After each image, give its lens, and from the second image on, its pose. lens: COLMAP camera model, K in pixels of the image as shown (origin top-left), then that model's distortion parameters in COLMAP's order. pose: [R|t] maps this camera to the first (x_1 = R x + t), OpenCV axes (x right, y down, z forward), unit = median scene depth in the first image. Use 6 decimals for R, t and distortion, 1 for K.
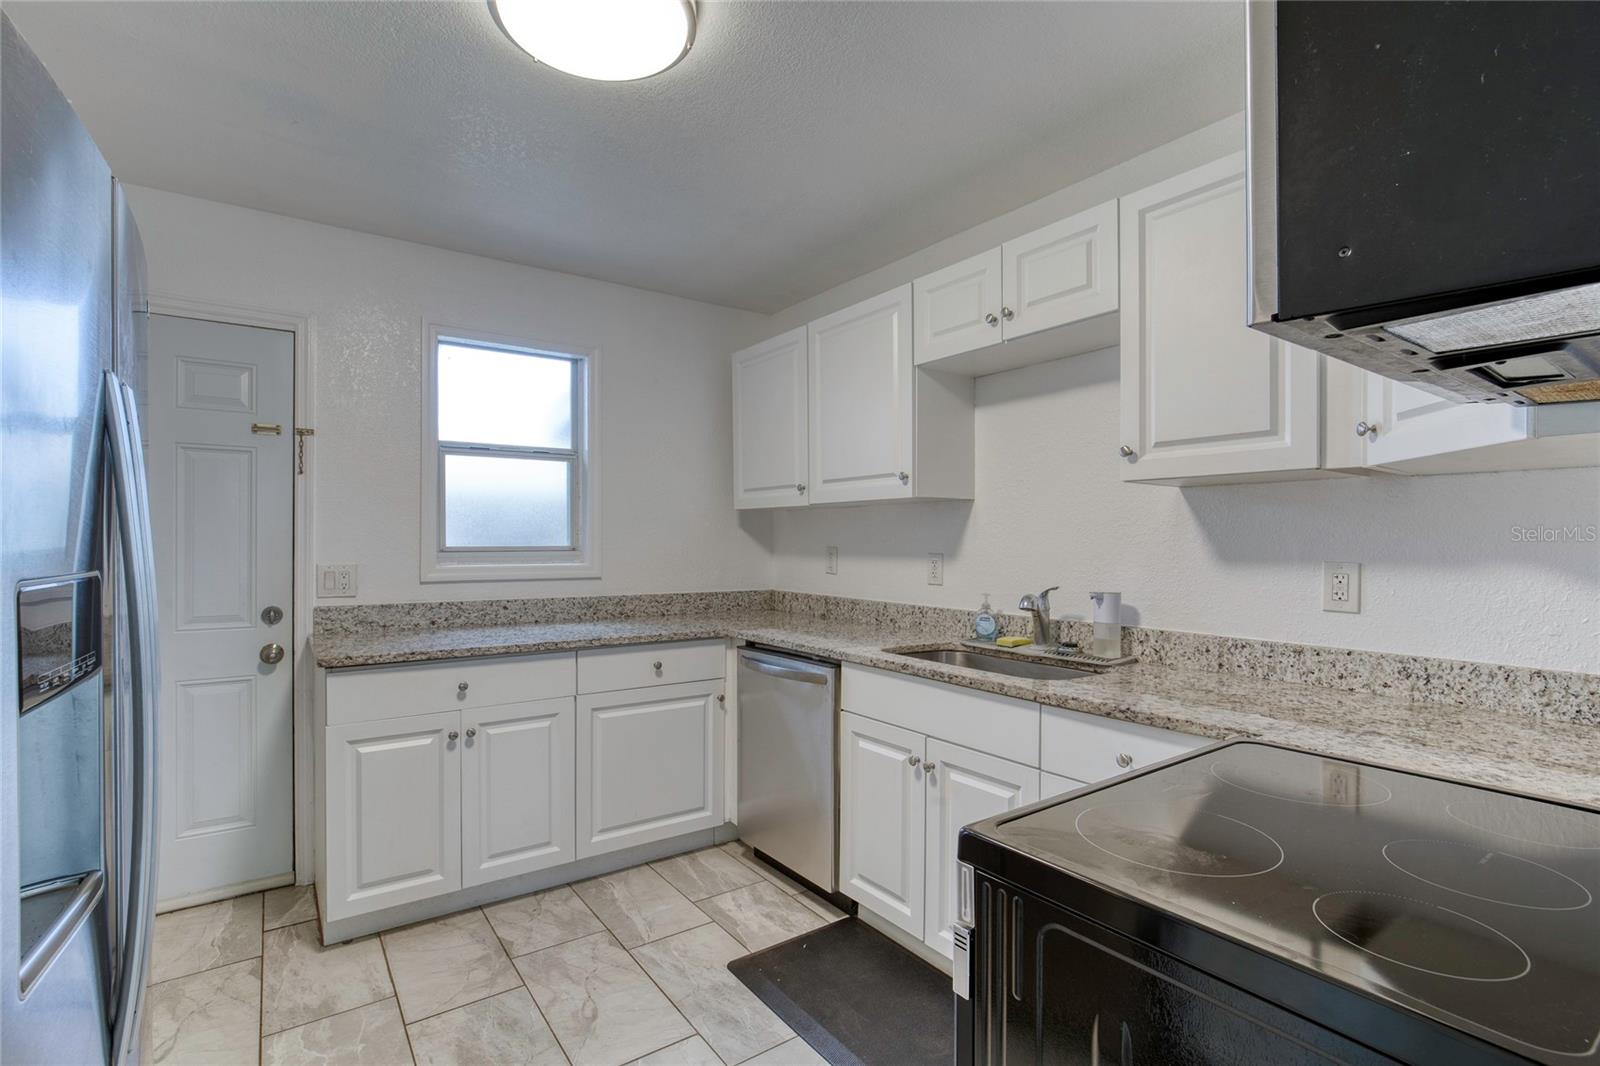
lens RADIAL K [[739.0, 0, 779.1], [0, 739.0, 538.1], [0, 0, 1]] dist [-0.018840, 0.007558]
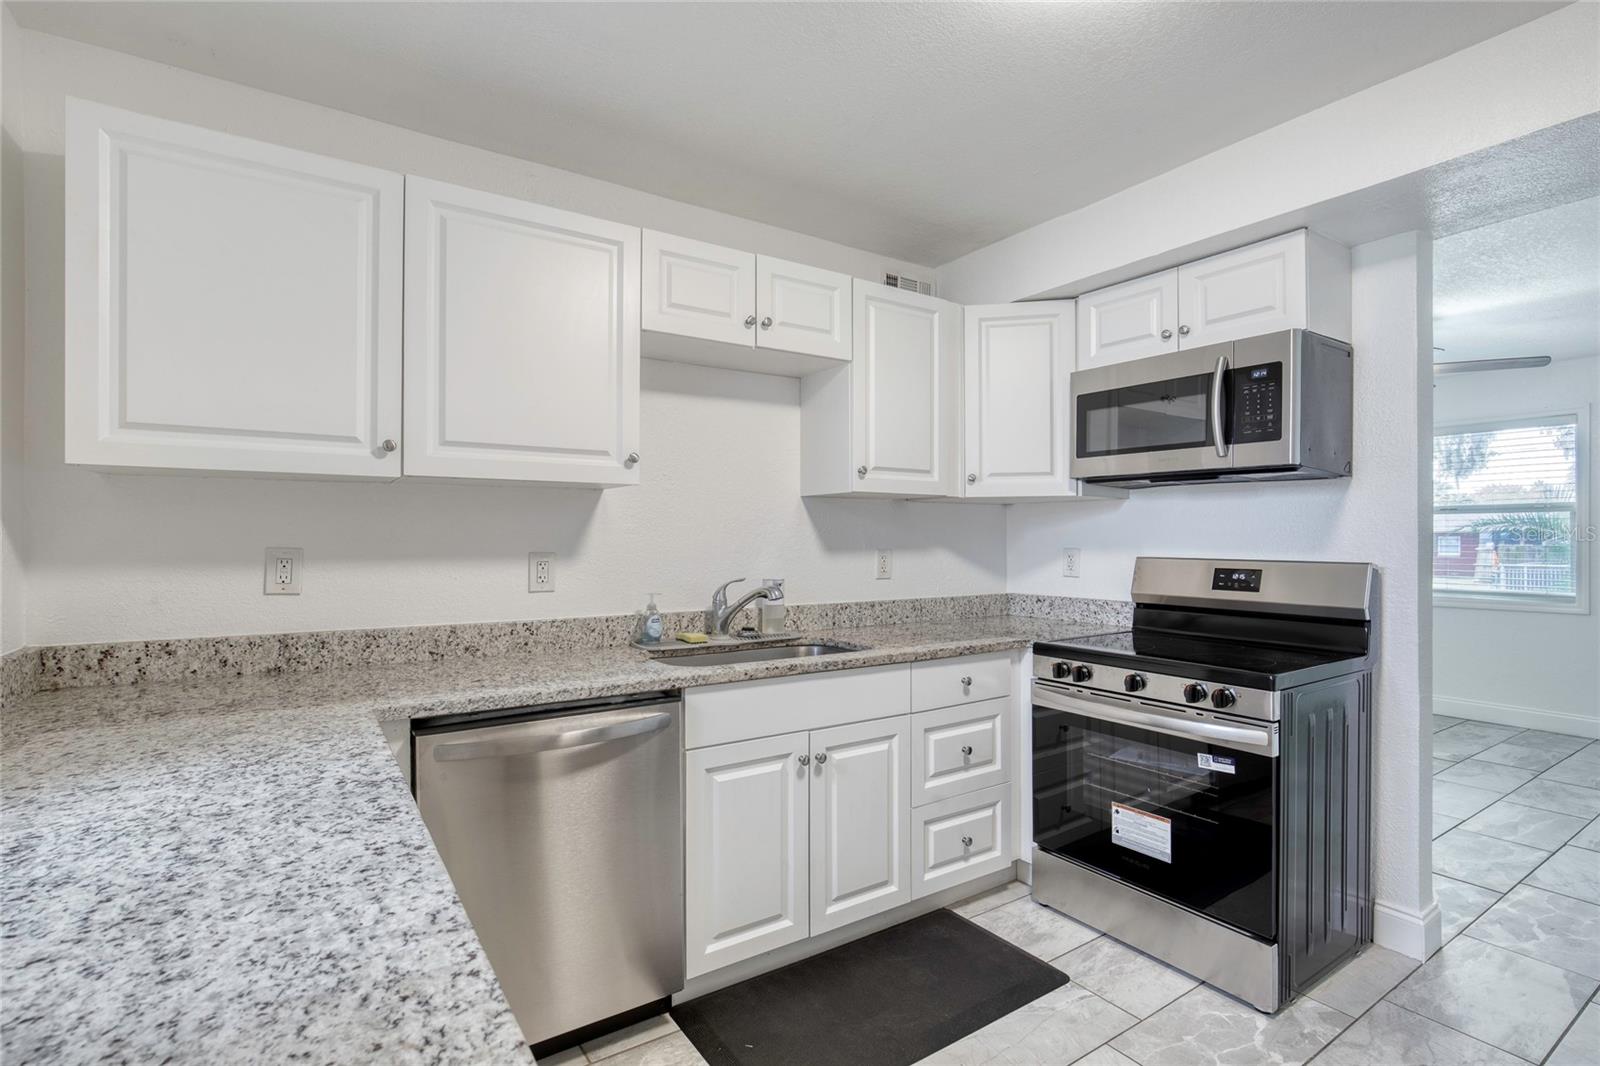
lens RADIAL K [[752.0, 0, 800.0], [0, 752.0, 533.0], [0, 0, 1]] dist [-0.010001, 0.000832]
pose [[0.030627, 0.001783, 0.999529, -0.724110], [-0.003813, 0.999991, -0.001667, 0.000084], [-0.999524, -0.003761, 0.030633, 0.859714]]
